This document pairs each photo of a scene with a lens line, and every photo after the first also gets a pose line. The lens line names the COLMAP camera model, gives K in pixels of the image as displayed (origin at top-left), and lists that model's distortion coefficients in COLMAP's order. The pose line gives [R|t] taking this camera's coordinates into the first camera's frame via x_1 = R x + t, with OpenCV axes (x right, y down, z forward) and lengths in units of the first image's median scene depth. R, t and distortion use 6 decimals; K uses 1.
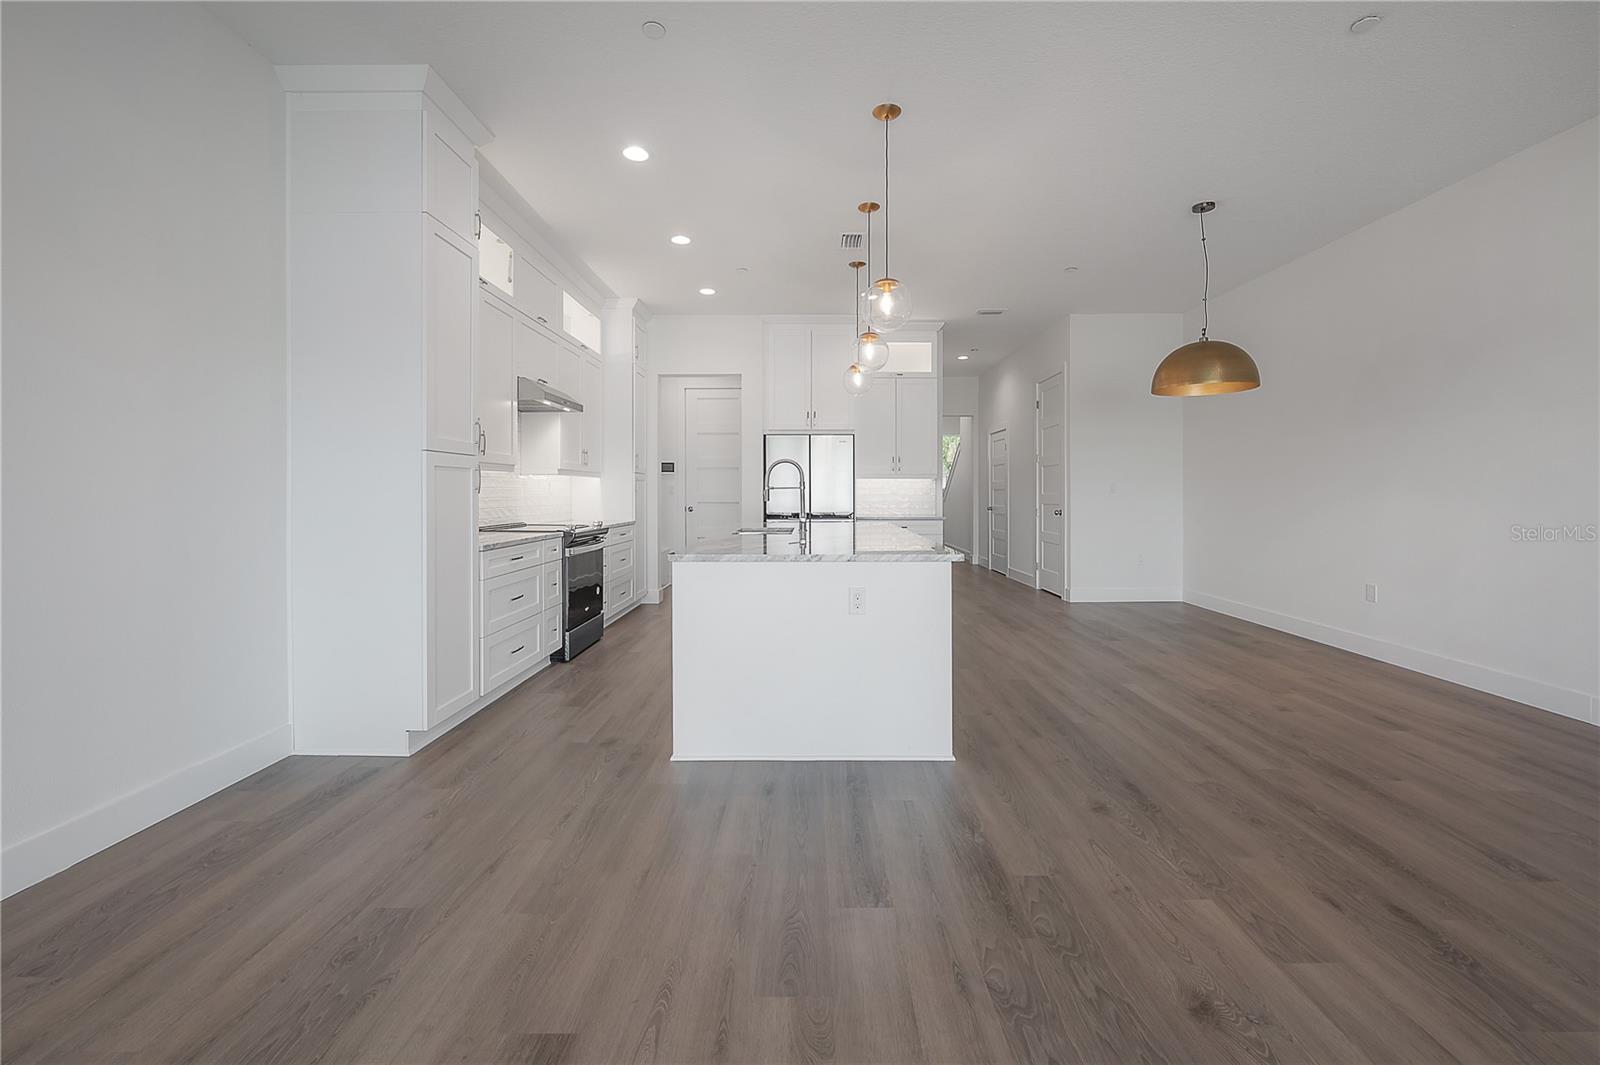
lens RADIAL K [[647.1, 0, 806.2], [0, 647.1, 500.9], [0, 0, 1]] dist [-0.003528, 0.000166]
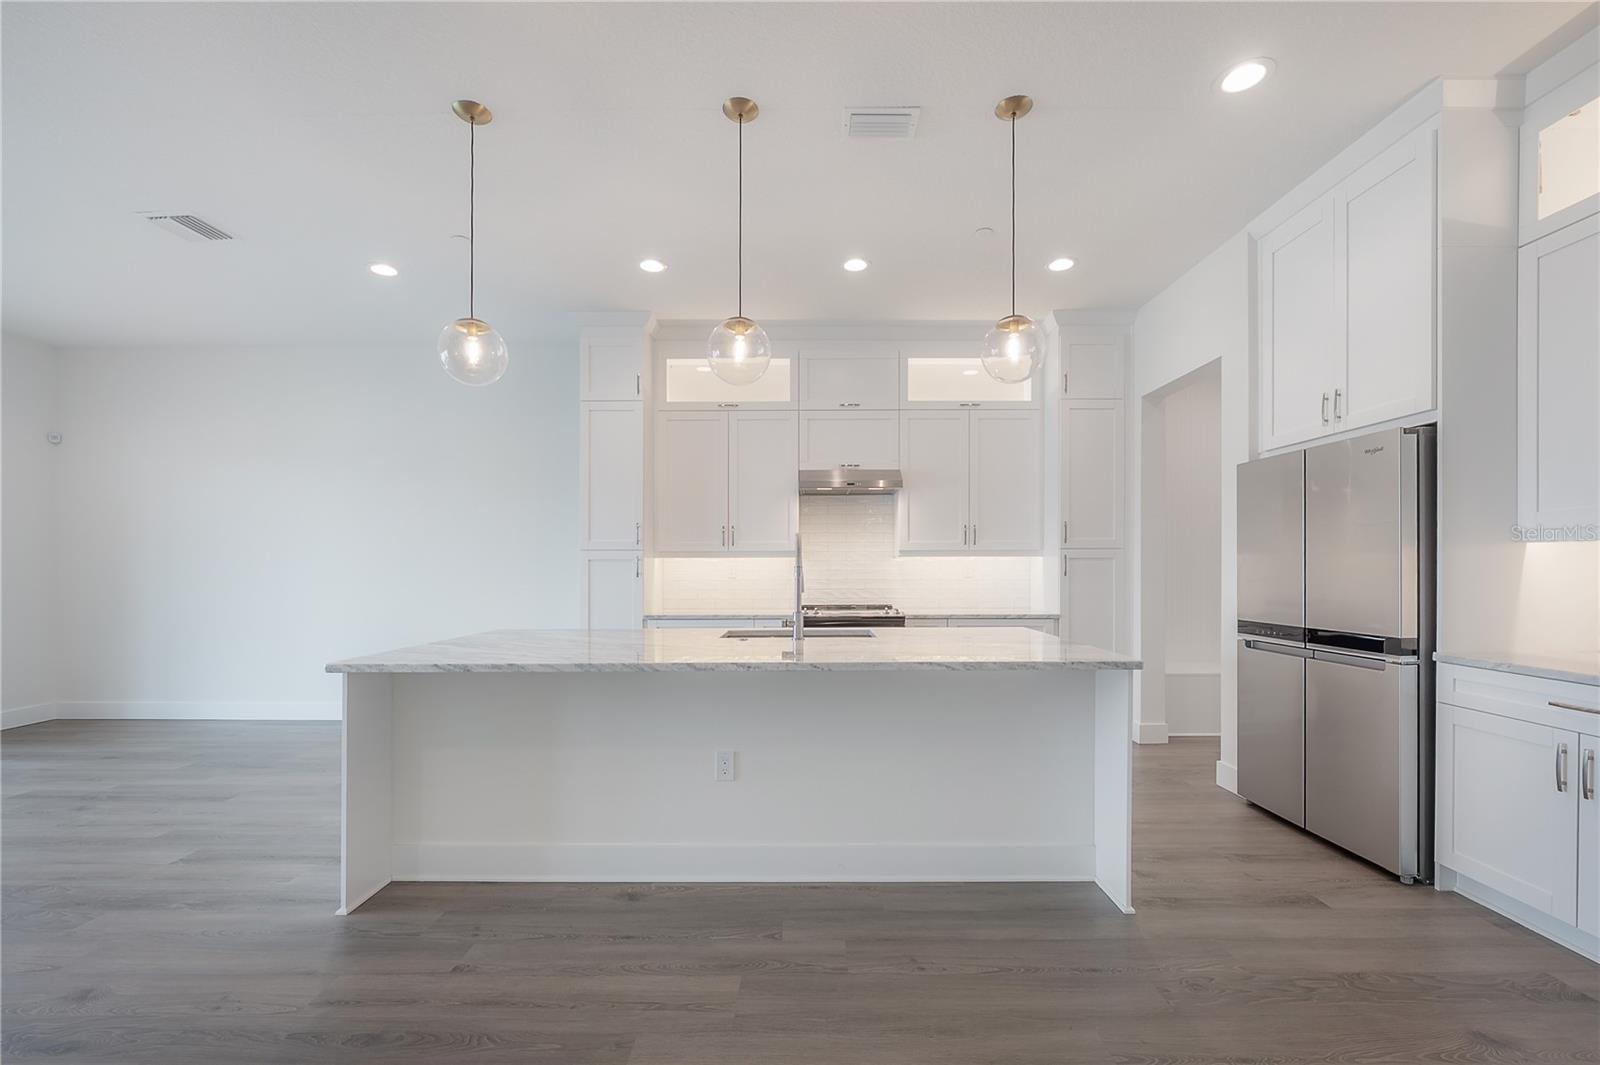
lens RADIAL K [[650.5, 0, 804.5], [0, 650.5, 571.4], [0, 0, 1]] dist [-0.003413, -0.000150]
pose [[0.007578, 0.010715, -0.999914, 0.731388], [-0.011687, 0.999875, 0.010626, -0.034287], [0.999903, 0.011605, 0.007702, 1.098787]]
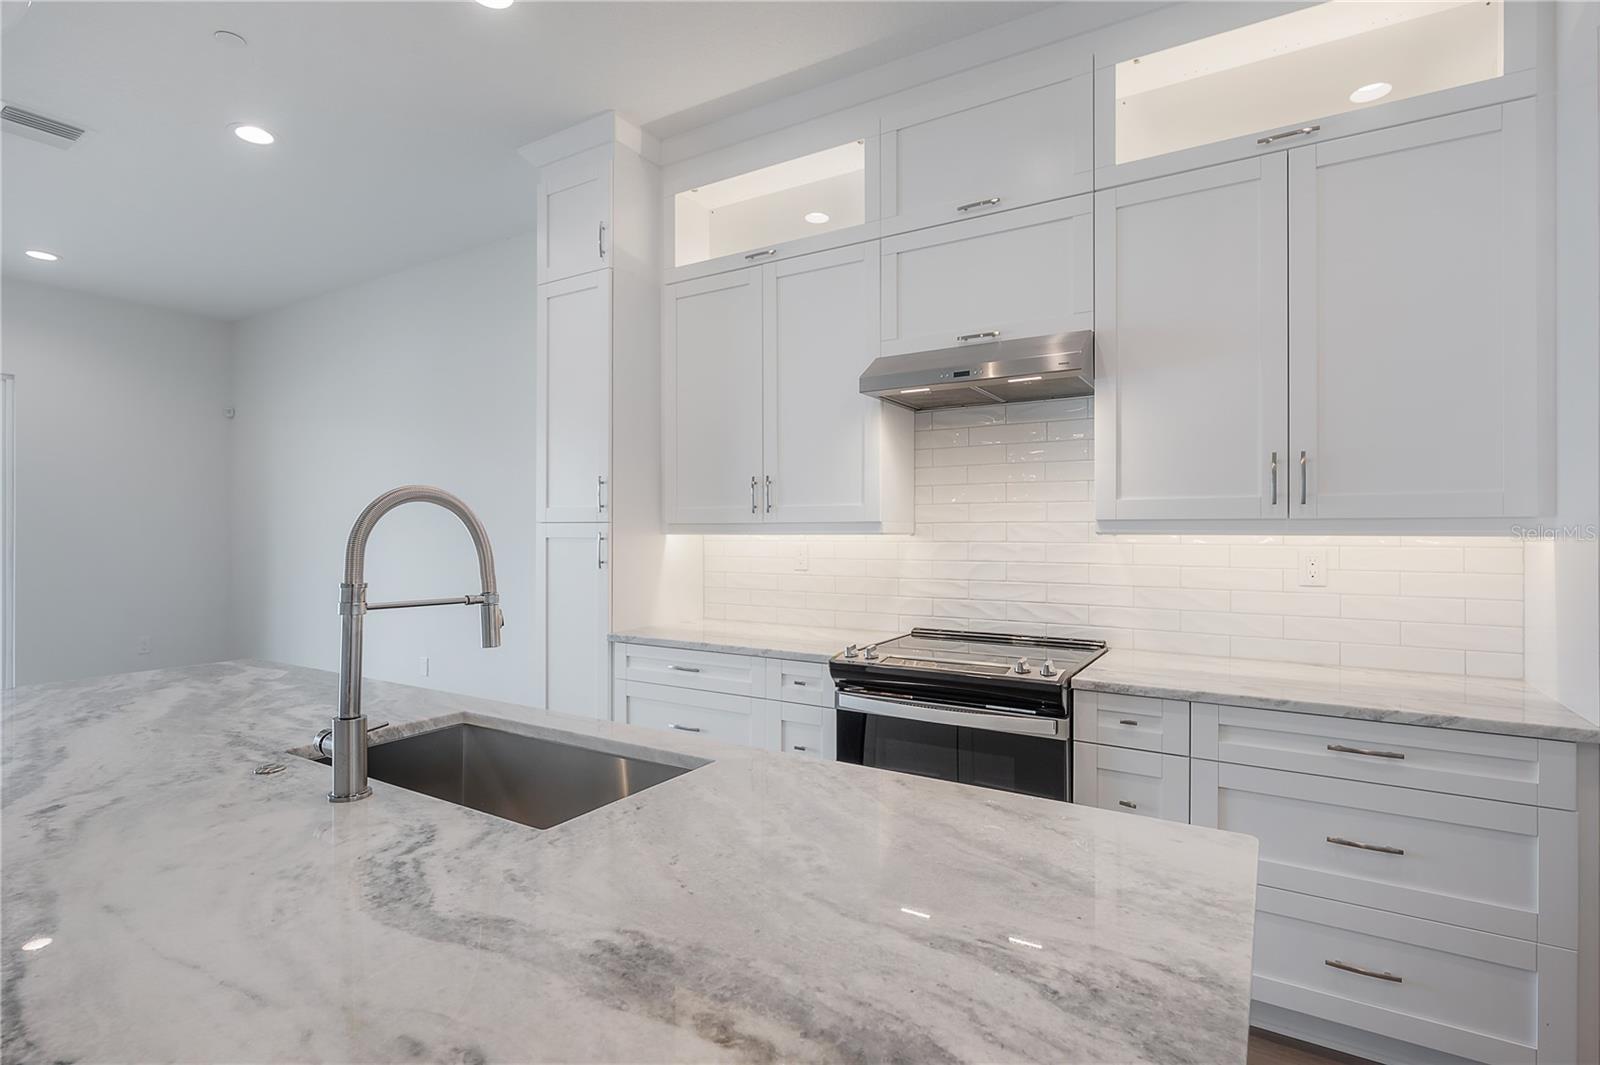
lens RADIAL K [[781.9, 0, 800.0], [0, 781.9, 532.5], [0, 0, 1]] dist [-0.001479, -0.000234]
pose [[-0.524103, -0.001011, -0.851654, 0.166418], [-0.013856, 0.999877, 0.007341, -0.054147], [0.851542, 0.015648, -0.524053, 1.412947]]
